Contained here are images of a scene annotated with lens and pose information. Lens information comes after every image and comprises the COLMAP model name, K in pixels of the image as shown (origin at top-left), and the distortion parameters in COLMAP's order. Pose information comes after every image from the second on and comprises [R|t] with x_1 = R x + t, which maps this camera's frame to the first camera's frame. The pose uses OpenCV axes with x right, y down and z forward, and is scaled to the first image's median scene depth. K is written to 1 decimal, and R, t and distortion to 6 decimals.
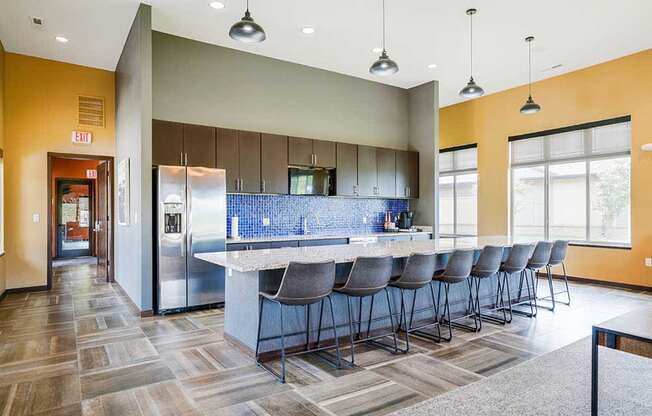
lens RADIAL K [[386.6, 0, 325.4], [0, 386.6, 213.6], [0, 0, 1]] dist [0.031467, 0.000517]
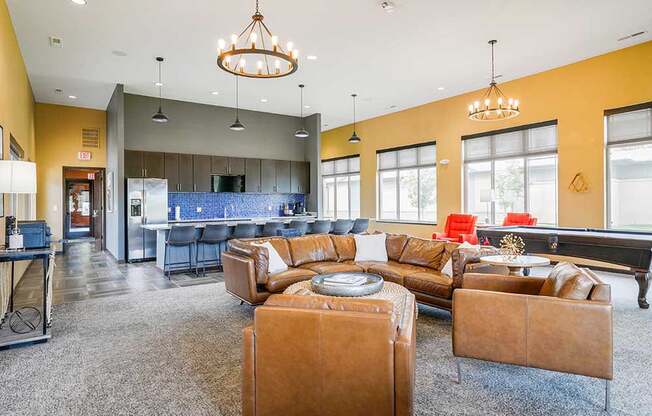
lens RADIAL K [[365.6, 0, 311.8], [0, 365.6, 204.7], [0, 0, 1]] dist [-0.006979, -0.000496]
pose [[0.999977, -0.005979, 0.003111, 0.256195], [0.005983, 0.999981, -0.001183, 0.005218], [-0.003104, 0.001202, 0.999994, -0.418855]]
